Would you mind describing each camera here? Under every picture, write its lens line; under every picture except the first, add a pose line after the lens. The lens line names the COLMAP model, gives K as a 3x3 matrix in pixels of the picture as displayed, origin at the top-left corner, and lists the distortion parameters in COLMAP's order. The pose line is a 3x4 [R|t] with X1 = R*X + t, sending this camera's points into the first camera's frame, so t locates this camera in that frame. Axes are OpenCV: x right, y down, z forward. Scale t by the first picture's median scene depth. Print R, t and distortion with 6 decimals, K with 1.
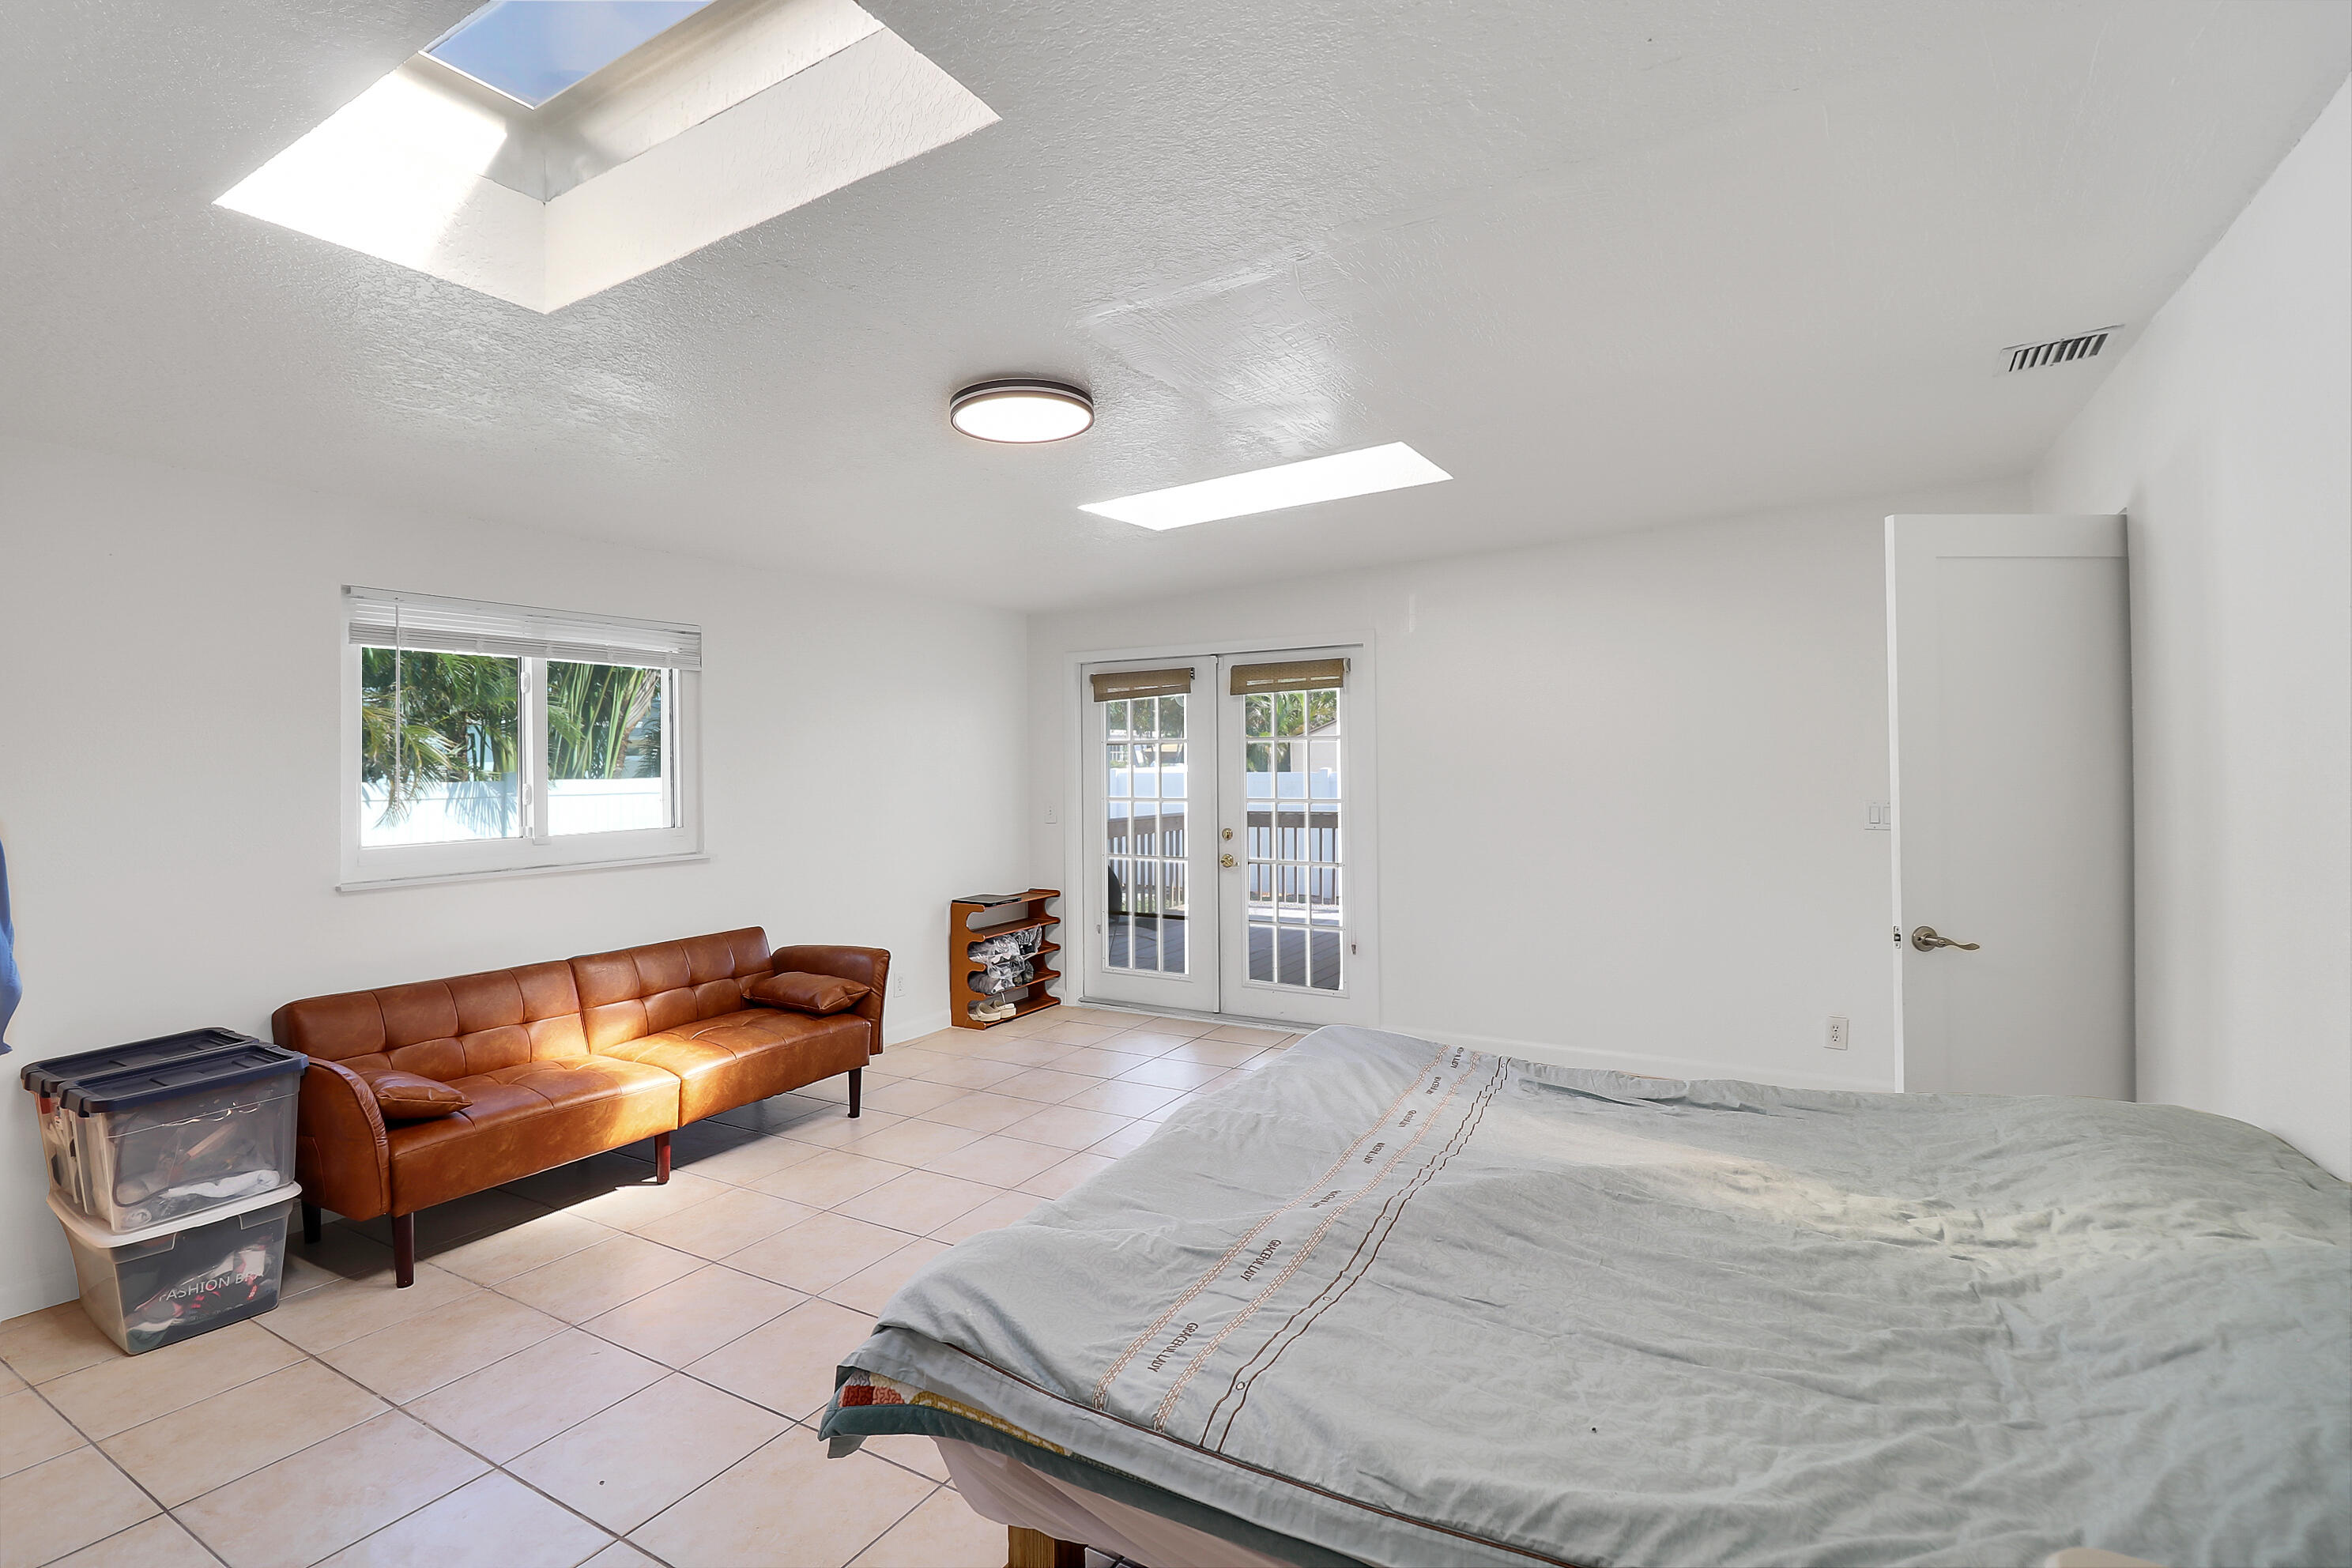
lens RADIAL K [[1091.1, 0, 1167.5], [0, 1091.1, 753.9], [0, 0, 1]] dist [0.002106, -0.013968]
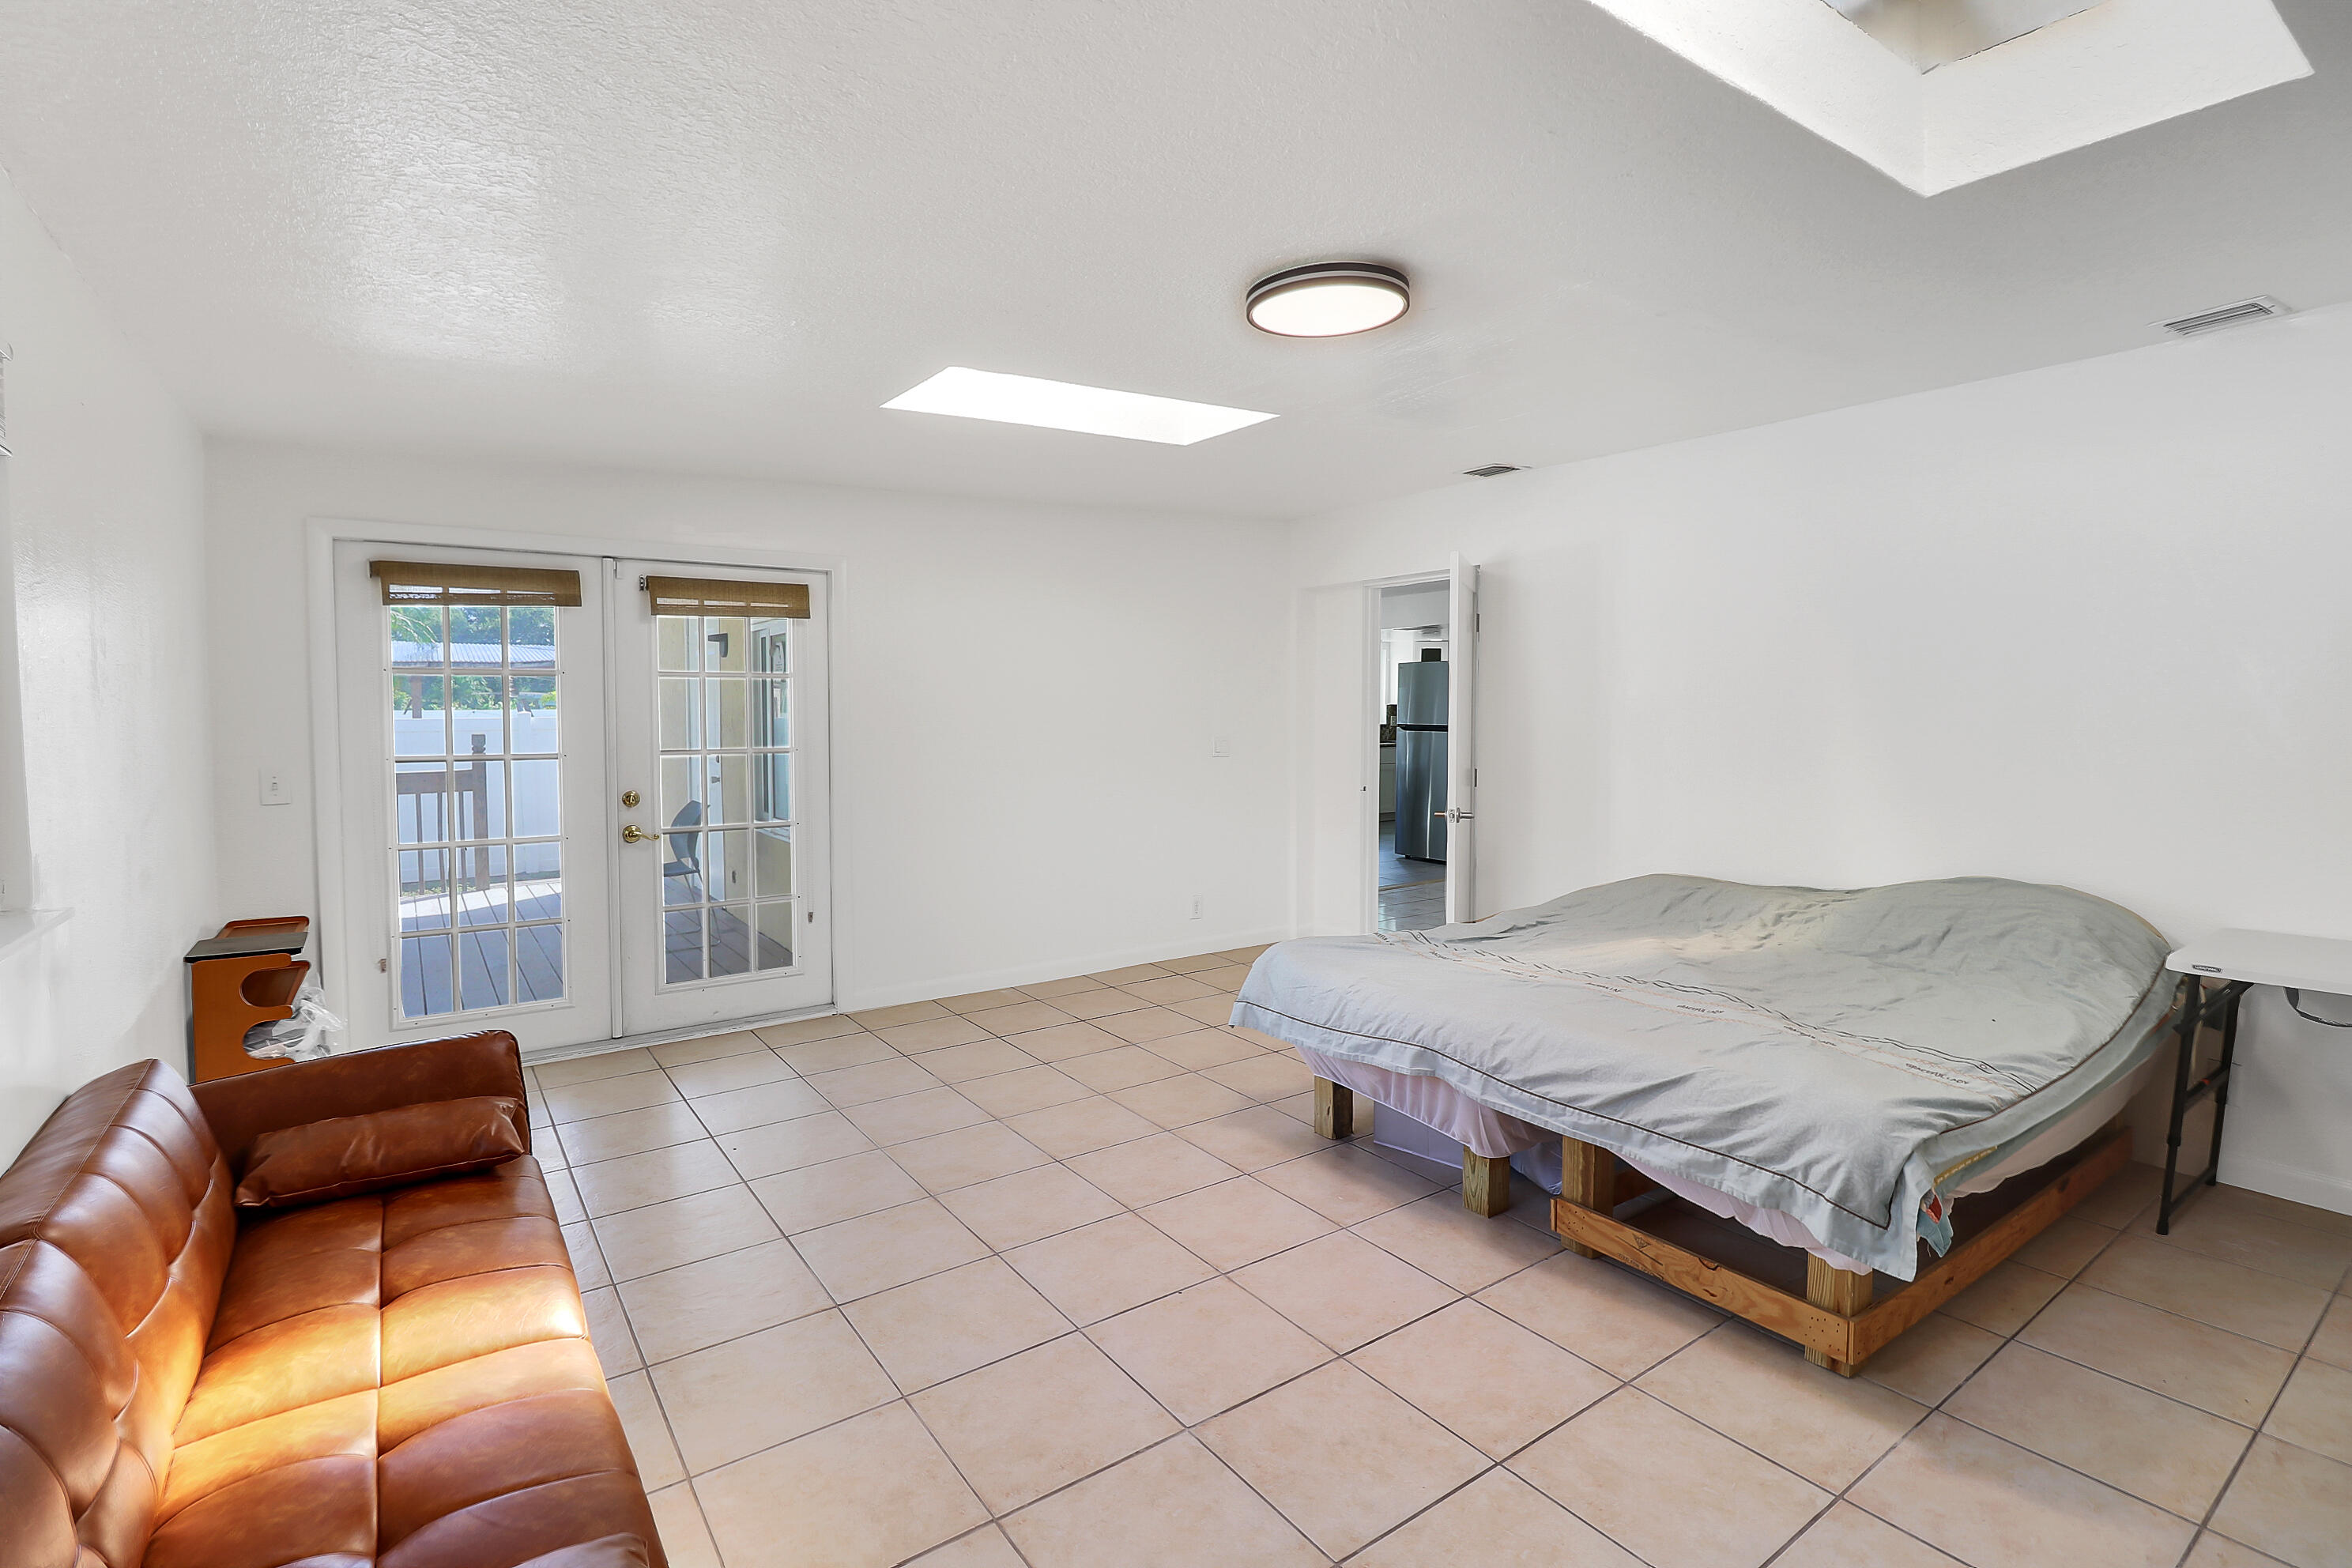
lens RADIAL K [[1091.1, 0, 1167.5], [0, 1091.1, 753.9], [0, 0, 1]] dist [0.002106, -0.013968]
pose [[0.413416, -0.028338, 0.910101, -0.488250], [-0.011895, 0.999262, 0.036517, 0.010902], [-0.910465, -0.025922, 0.412774, 0.360982]]
